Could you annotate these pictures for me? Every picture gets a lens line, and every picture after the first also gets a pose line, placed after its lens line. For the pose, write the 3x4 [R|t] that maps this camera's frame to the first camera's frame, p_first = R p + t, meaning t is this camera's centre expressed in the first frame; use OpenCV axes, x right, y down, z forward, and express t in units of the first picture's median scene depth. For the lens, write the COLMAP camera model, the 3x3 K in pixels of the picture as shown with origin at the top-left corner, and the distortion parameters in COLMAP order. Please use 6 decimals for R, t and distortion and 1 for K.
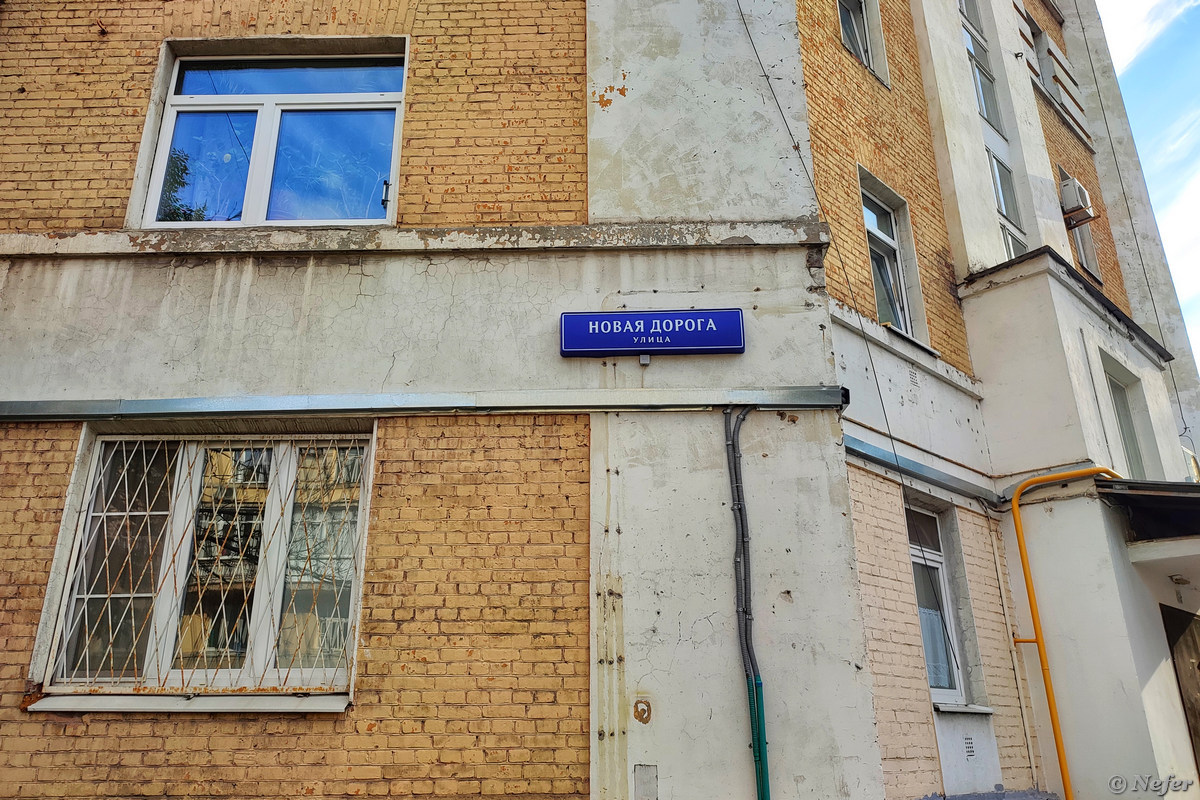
lens RADIAL K [[911.2, 0, 600.0], [0, 911.2, 400.0], [0, 0, 1]] dist [0.001240, 0.000741]
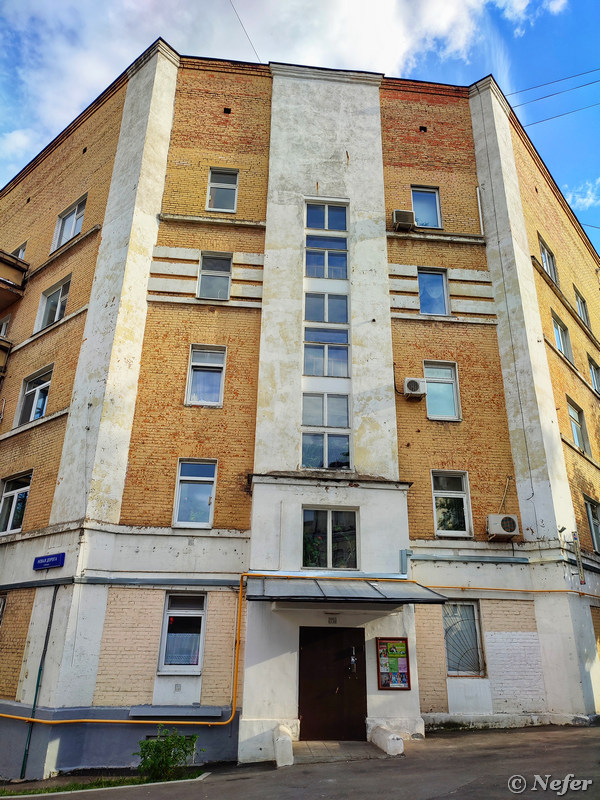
lens RADIAL K [[597.0, 0, 300.0], [0, 597.0, 400.0], [0, 0, 1]] dist [0.026488, 0.000854]
pose [[0.782109, -0.226472, -0.580531, 2.183454], [0.200516, 0.973535, -0.109647, -0.221297], [0.589999, -0.030650, 0.806822, -0.259412]]
